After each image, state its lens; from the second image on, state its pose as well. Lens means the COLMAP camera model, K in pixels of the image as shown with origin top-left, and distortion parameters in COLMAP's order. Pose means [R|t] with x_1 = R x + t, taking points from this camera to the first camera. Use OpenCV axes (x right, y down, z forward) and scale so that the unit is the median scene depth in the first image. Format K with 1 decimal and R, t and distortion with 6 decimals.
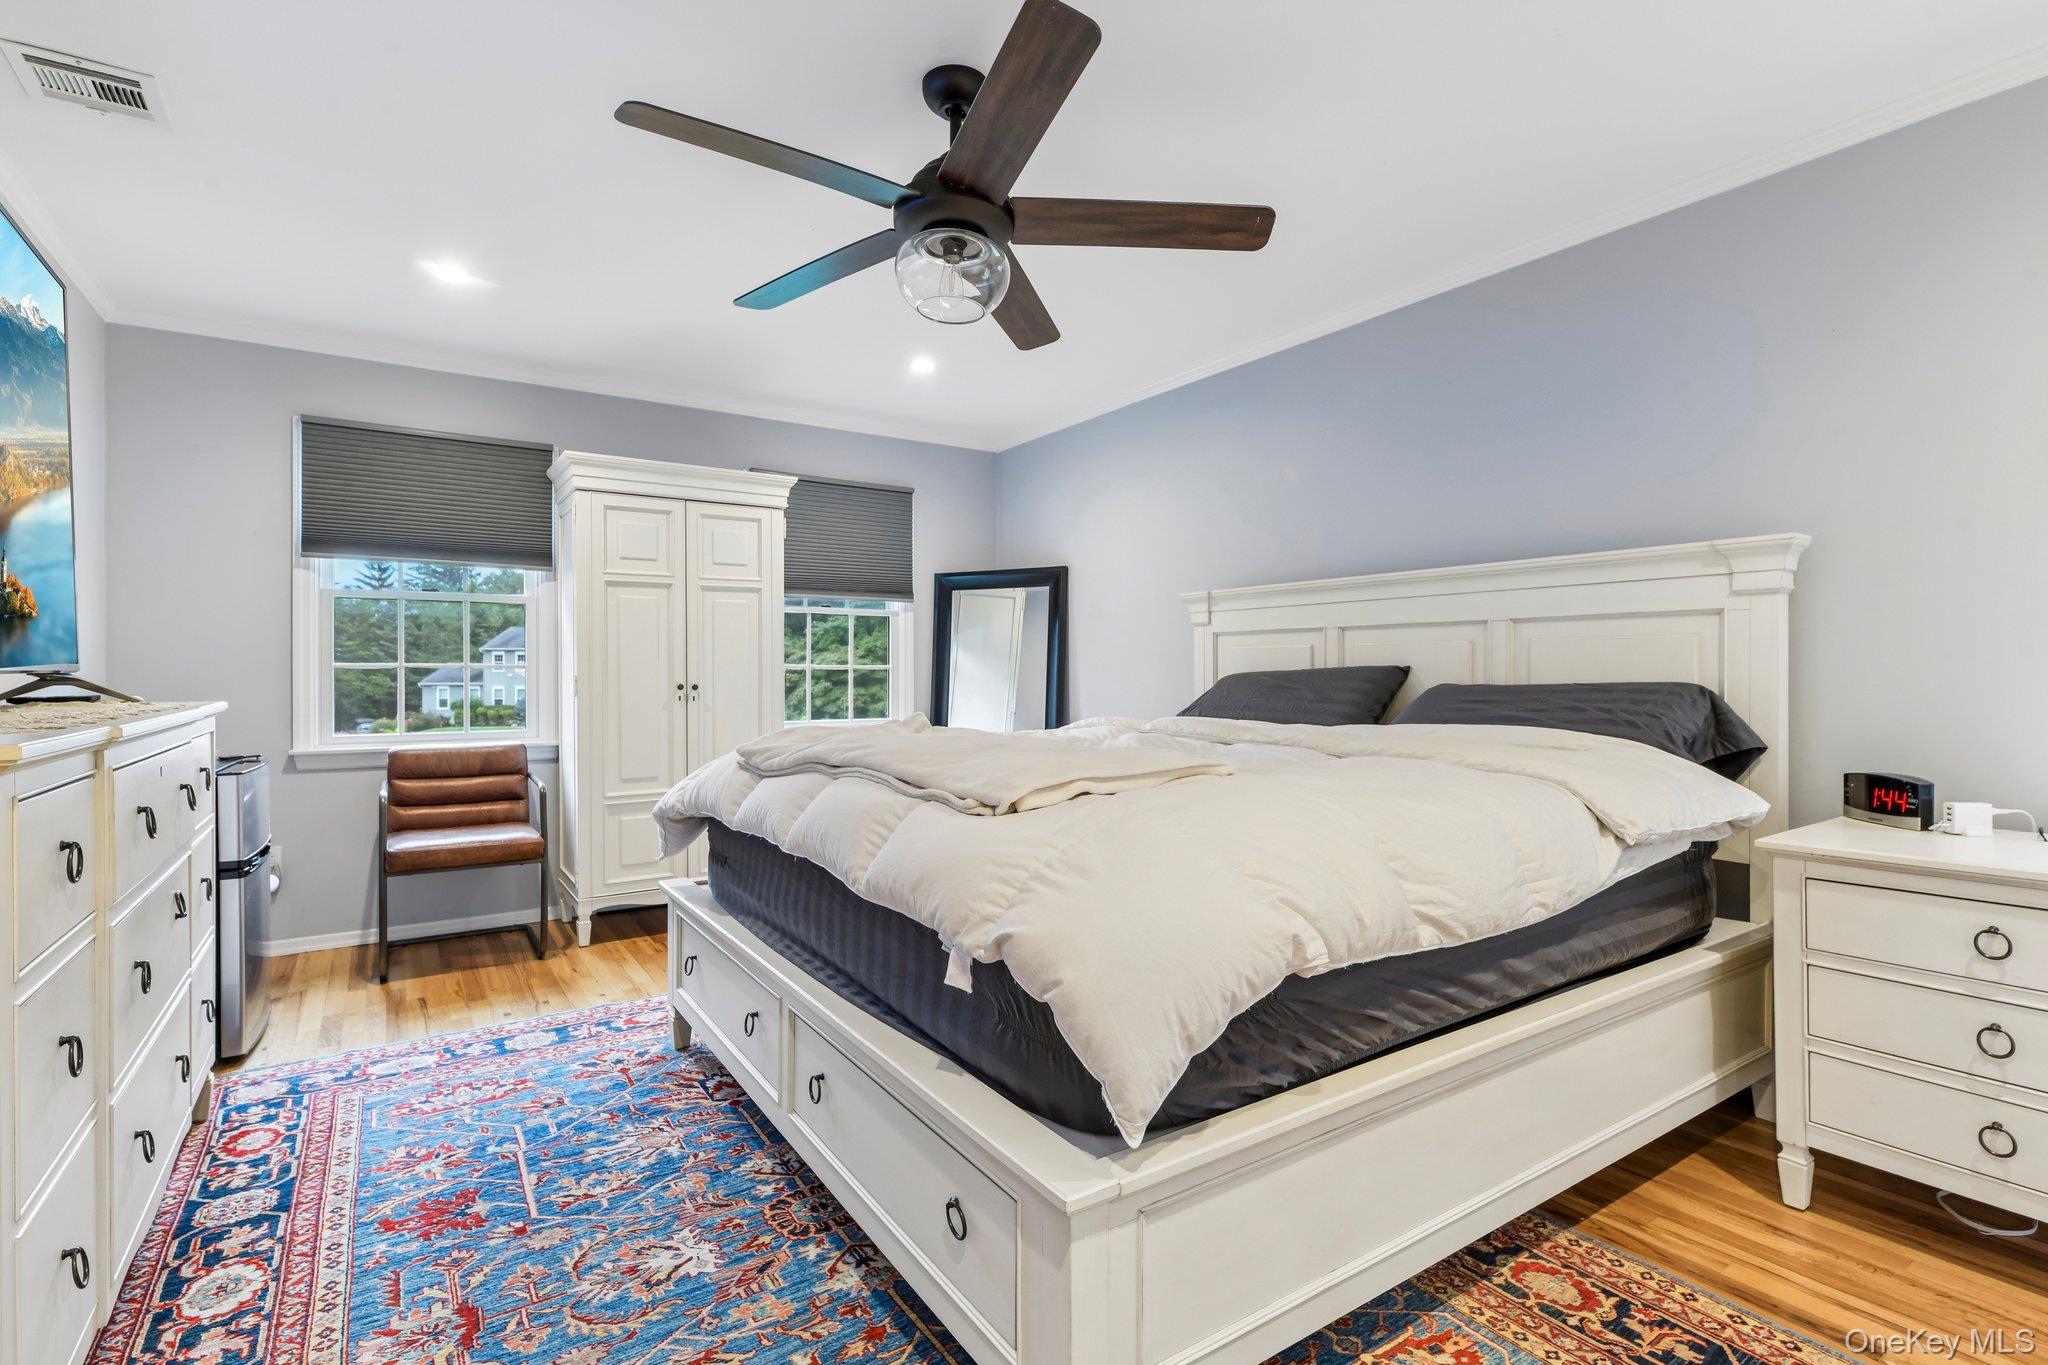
lens RADIAL K [[976.6, 0, 1019.3], [0, 976.6, 688.4], [0, 0, 1]] dist [0.002645, -0.001454]
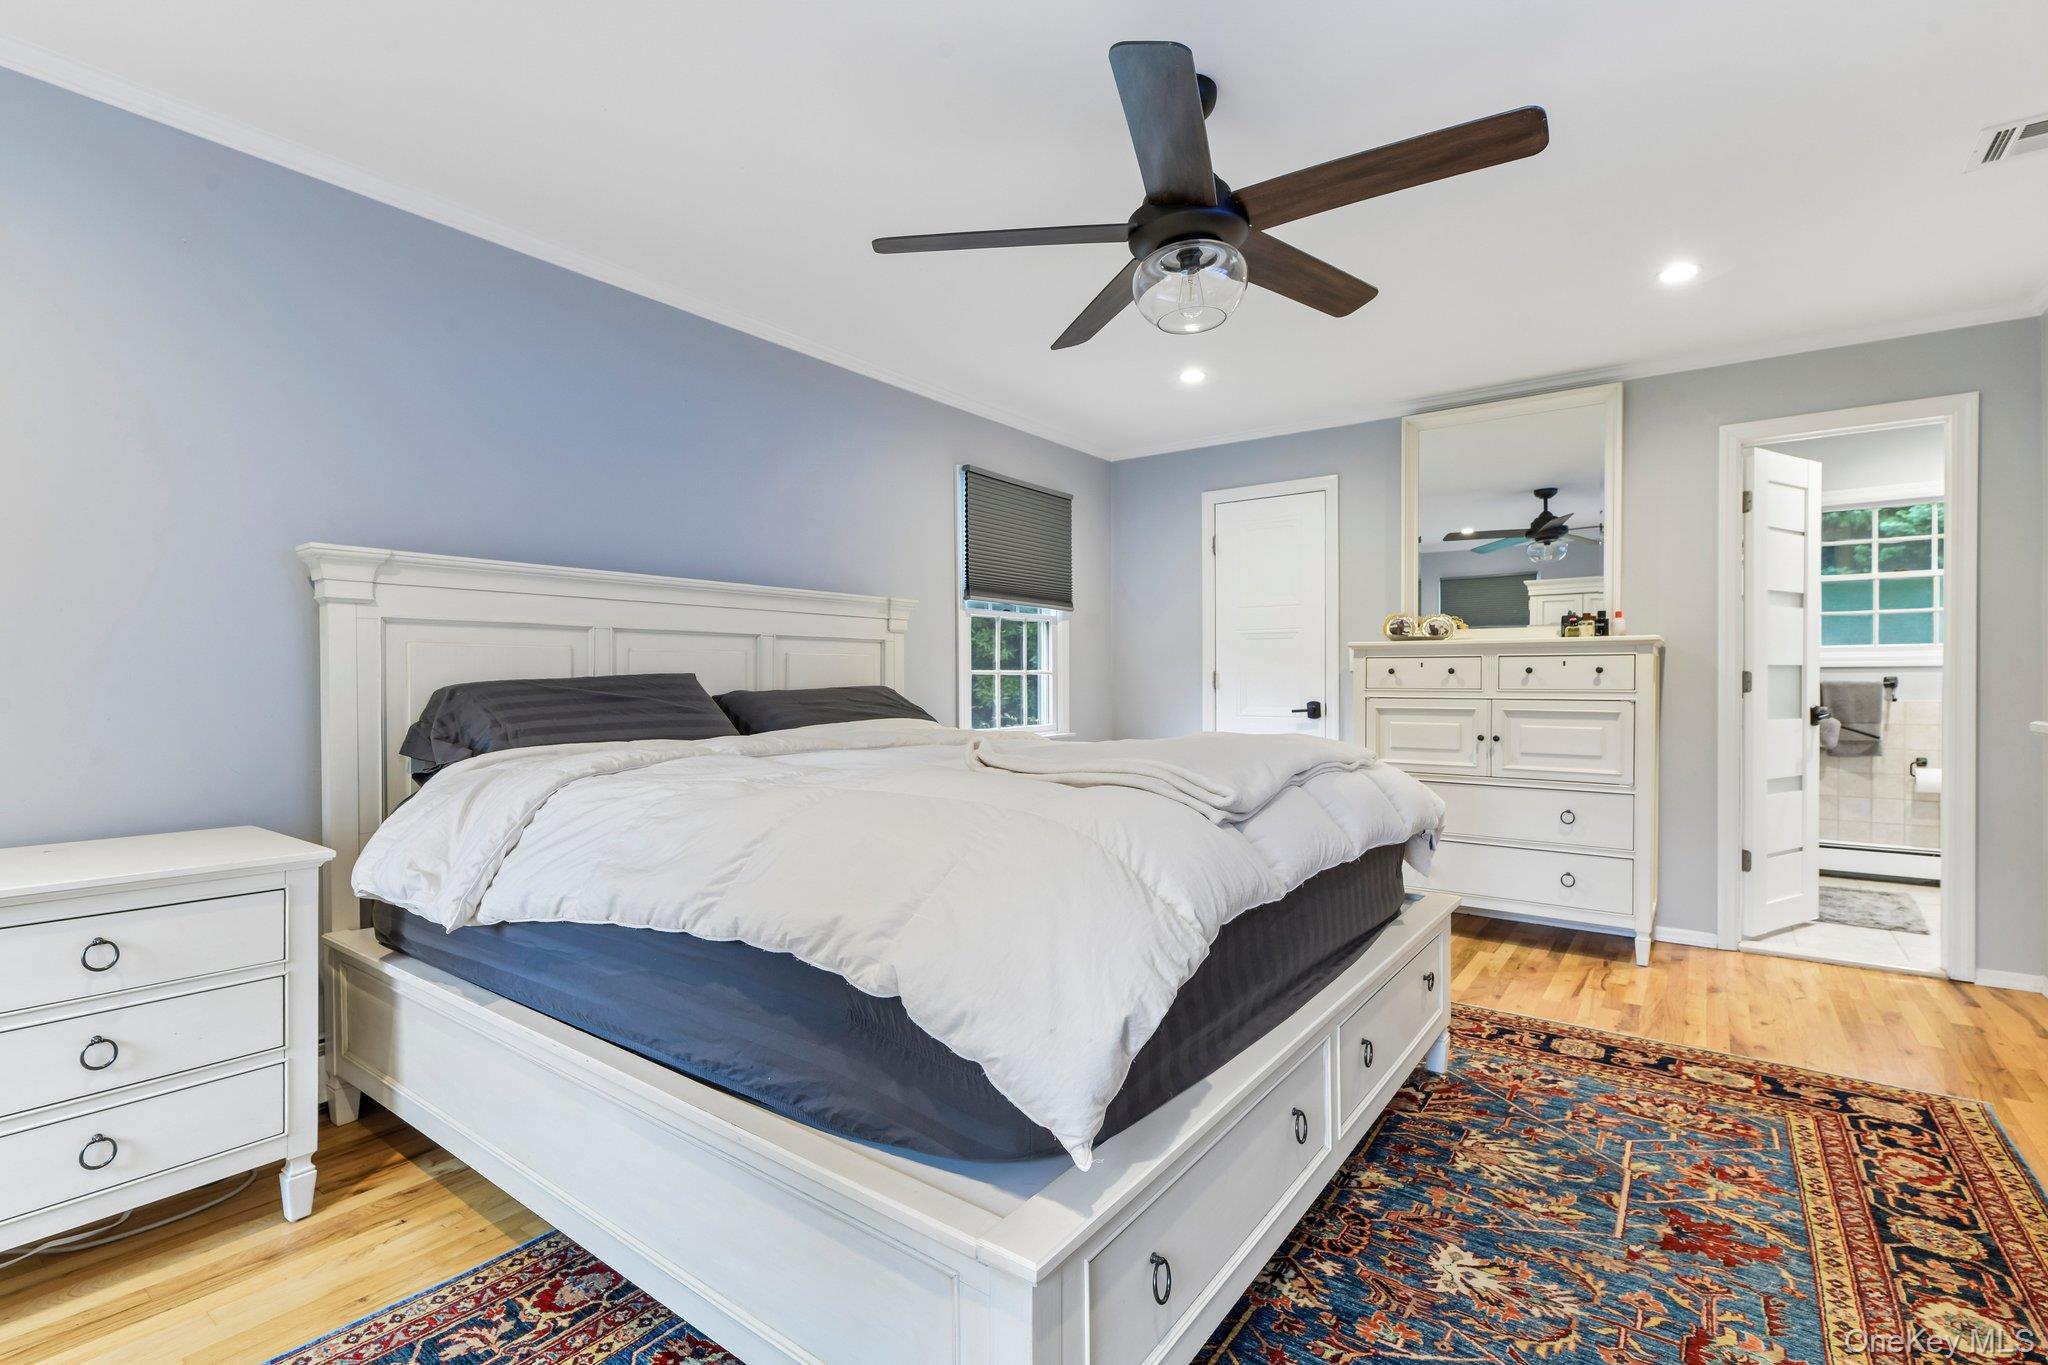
lens RADIAL K [[976.6, 0, 1019.3], [0, 976.6, 688.4], [0, 0, 1]] dist [0.002645, -0.001454]
pose [[-0.371577, -0.003391, 0.928396, -1.075671], [0.022812, 0.999658, 0.012782, -0.021829], [-0.928122, 0.025928, -0.371373, 1.748895]]
